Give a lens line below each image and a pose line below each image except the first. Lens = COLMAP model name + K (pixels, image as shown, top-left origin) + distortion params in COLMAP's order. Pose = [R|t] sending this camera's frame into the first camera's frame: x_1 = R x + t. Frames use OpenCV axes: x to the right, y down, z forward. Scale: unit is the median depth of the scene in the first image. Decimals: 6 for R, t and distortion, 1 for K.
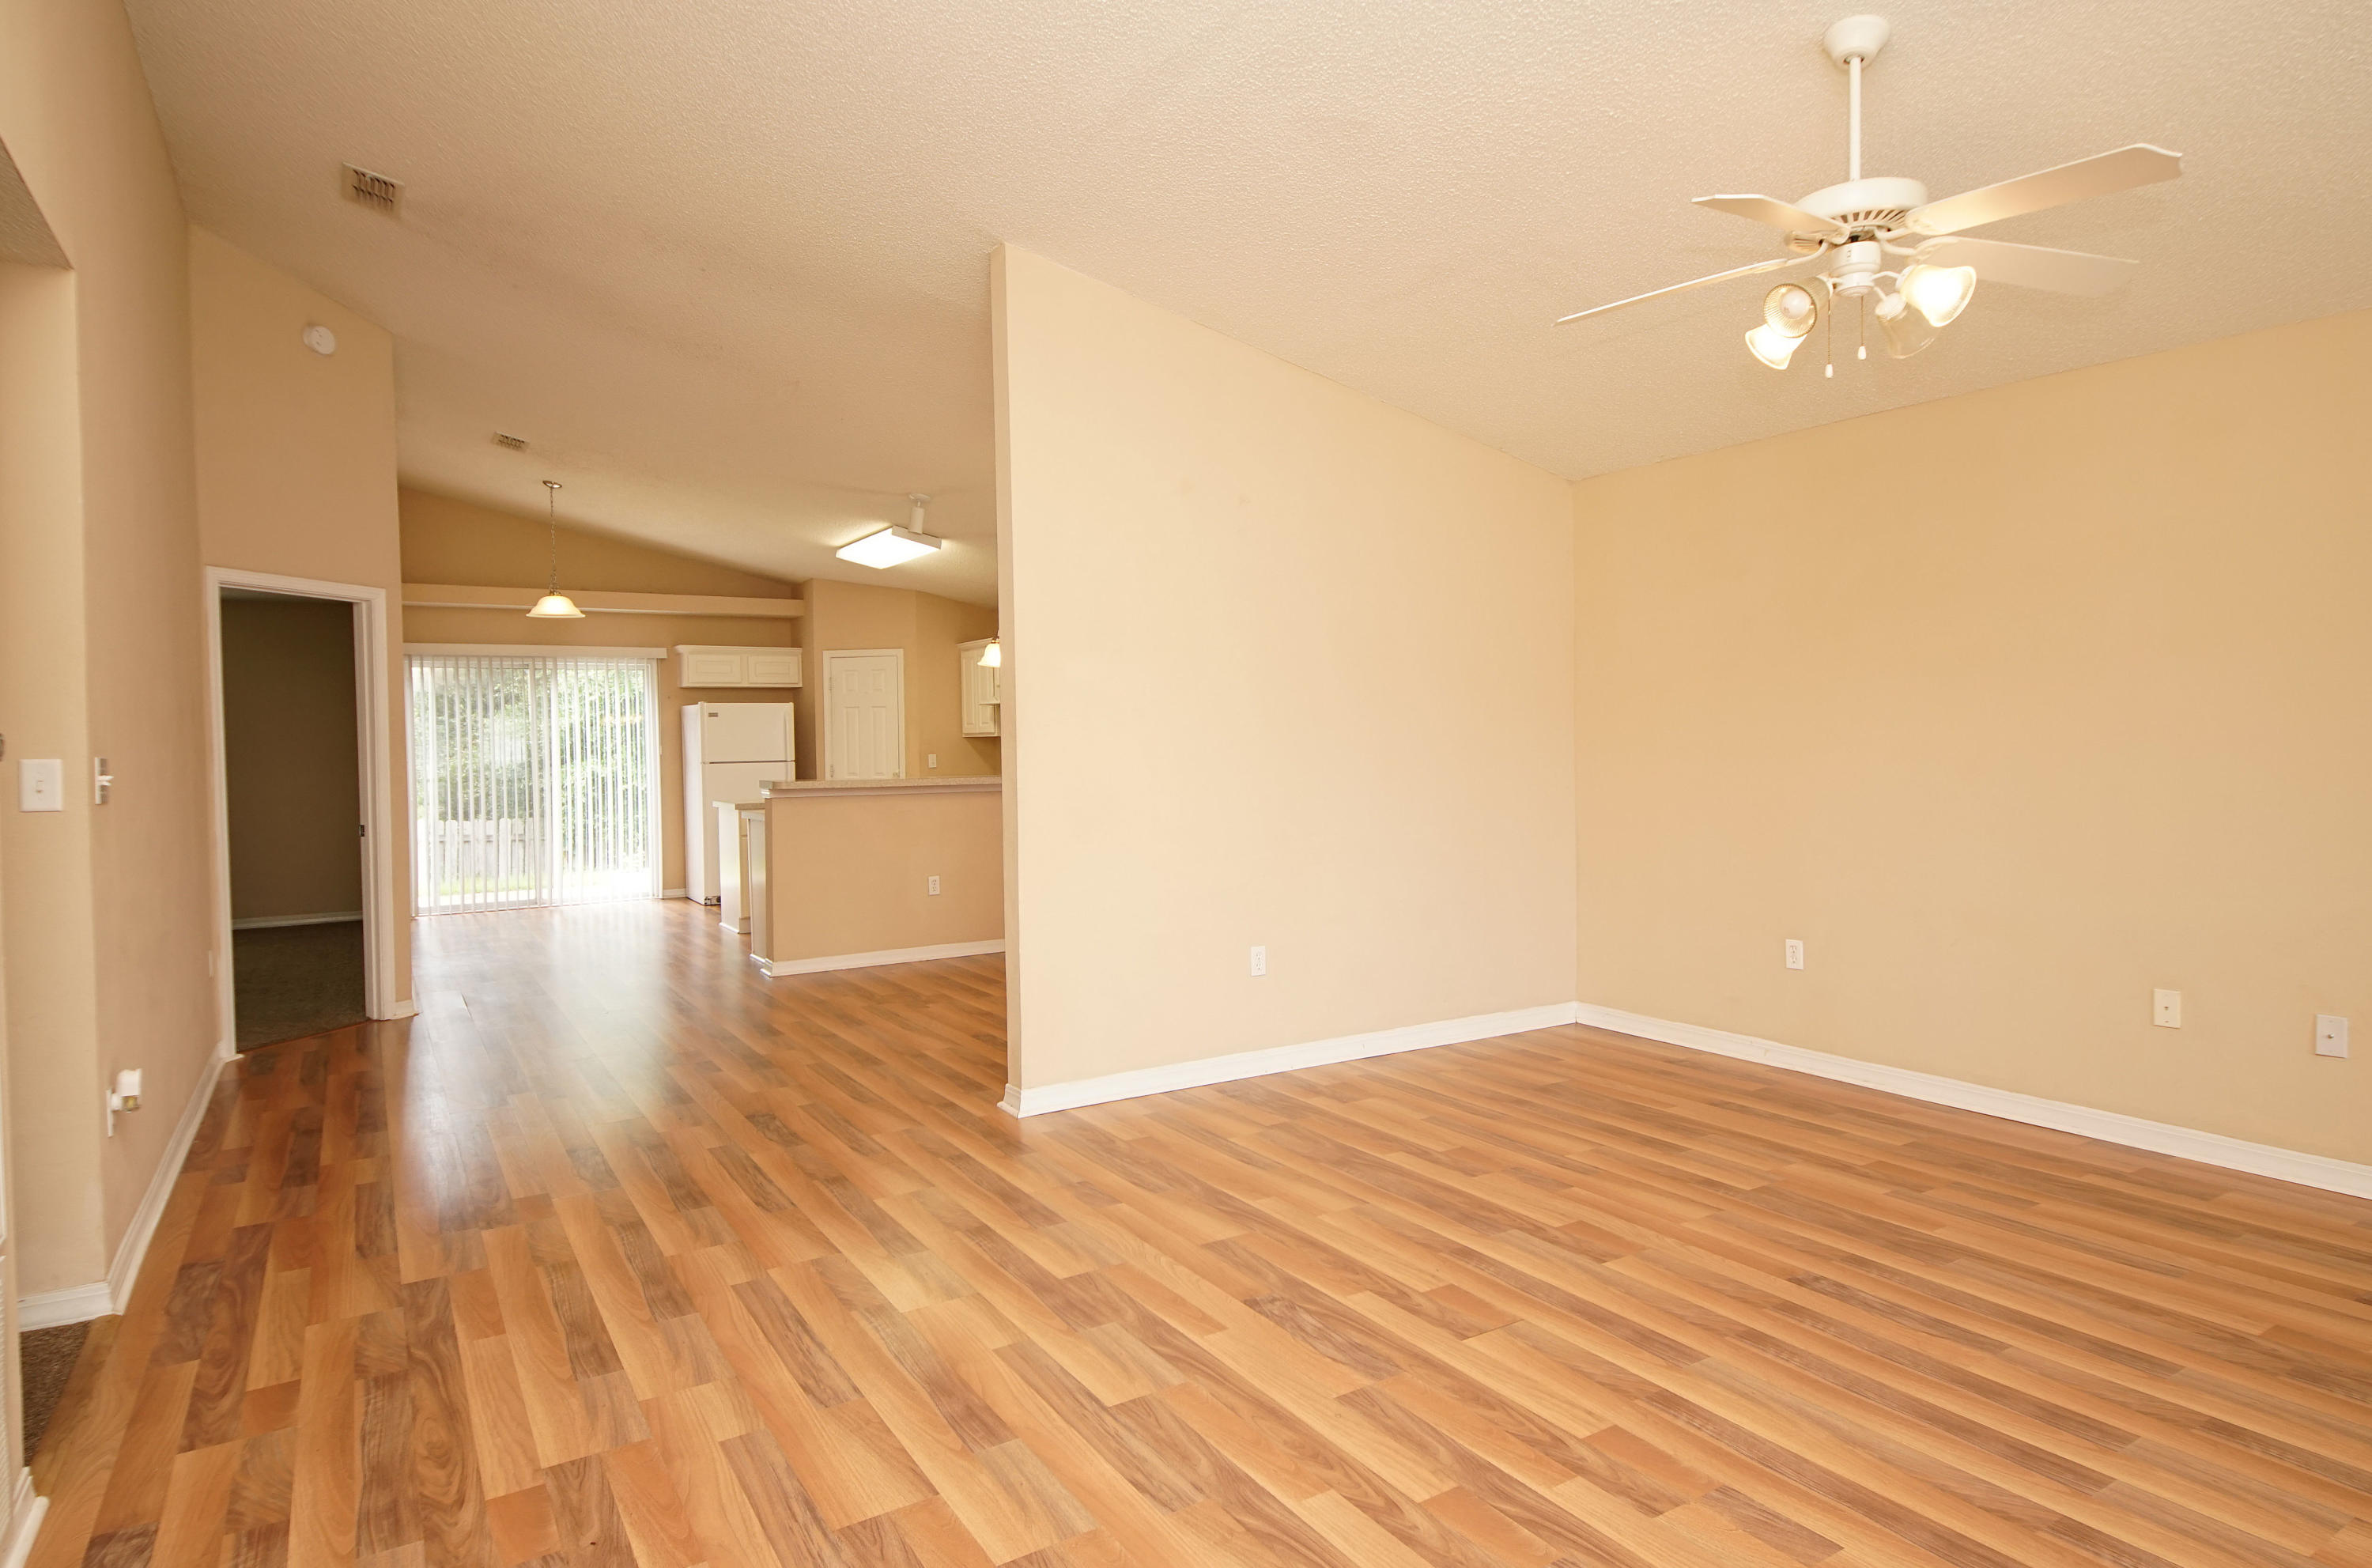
lens RADIAL K [[1285.0, 0, 1192.3], [0, 1285.0, 771.4], [0, 0, 1]] dist [0.006080, -0.007713]
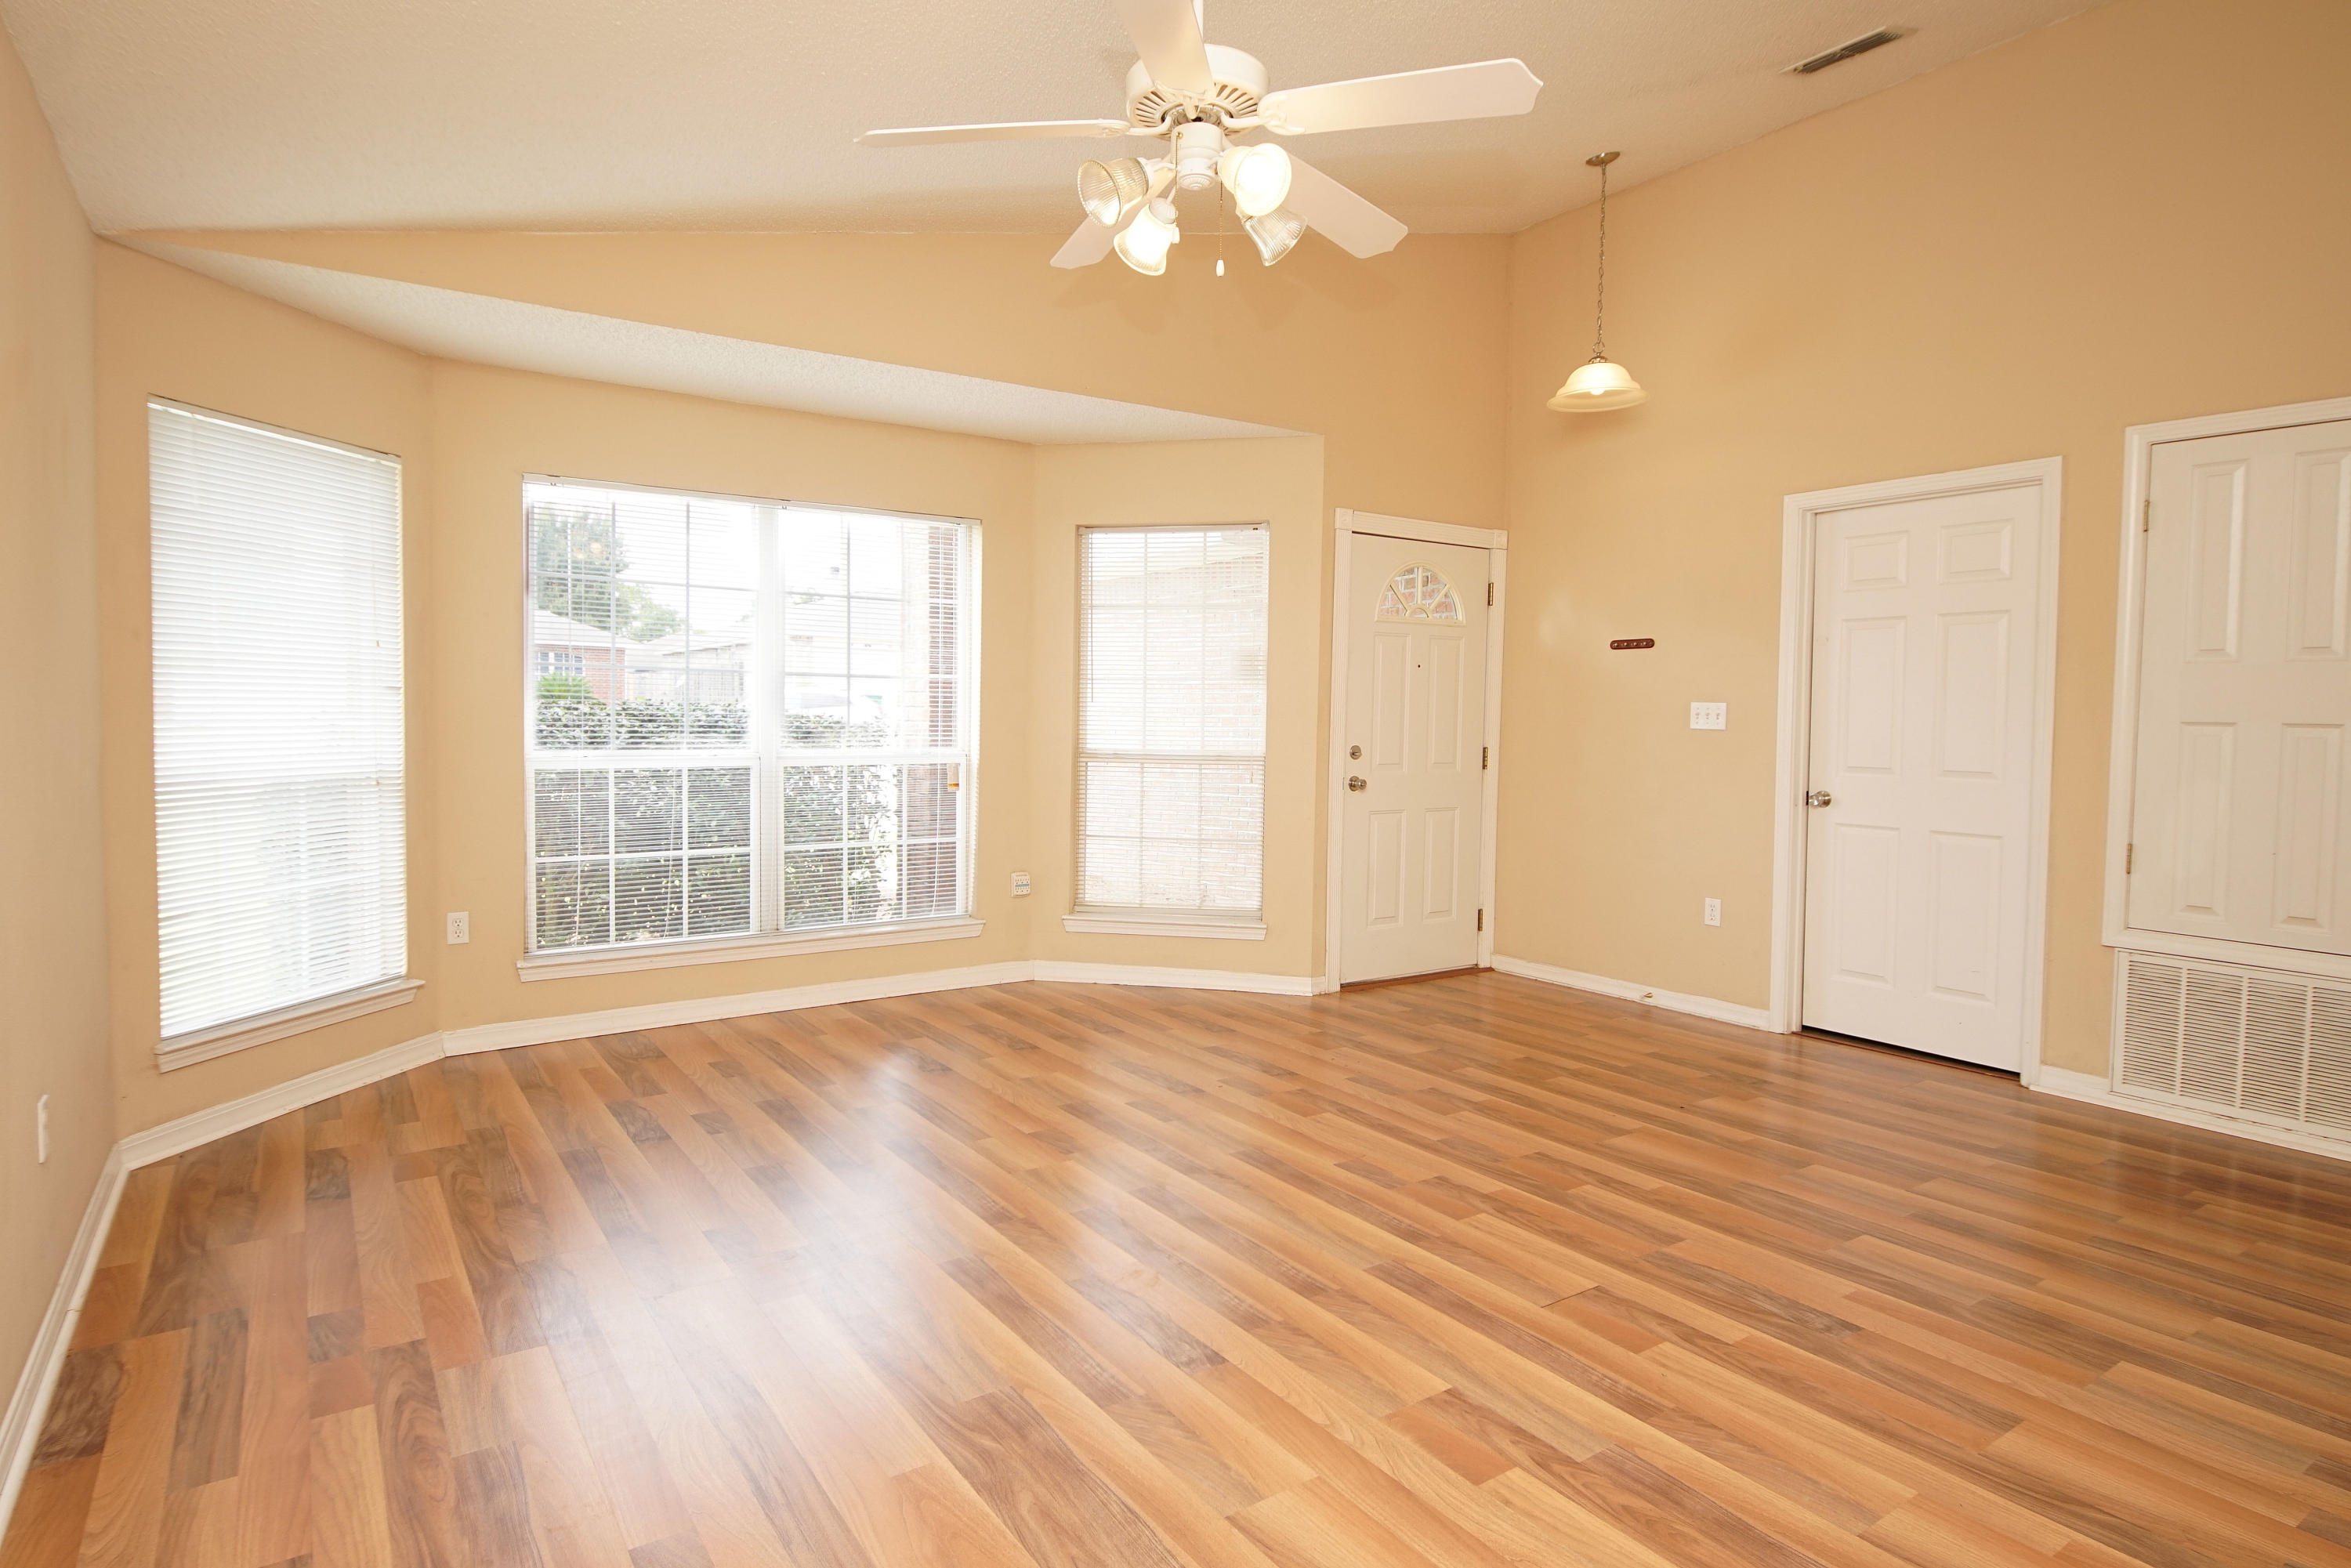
lens RADIAL K [[1257.3, 0, 1181.4], [0, 1257.3, 764.8], [0, 0, 1]] dist [0.011747, -0.015663]
pose [[-0.998844, 0.007364, -0.047494, 0.569597], [0.003762, 0.997140, 0.075483, -0.039686], [0.047914, 0.075217, -0.996015, 1.901579]]
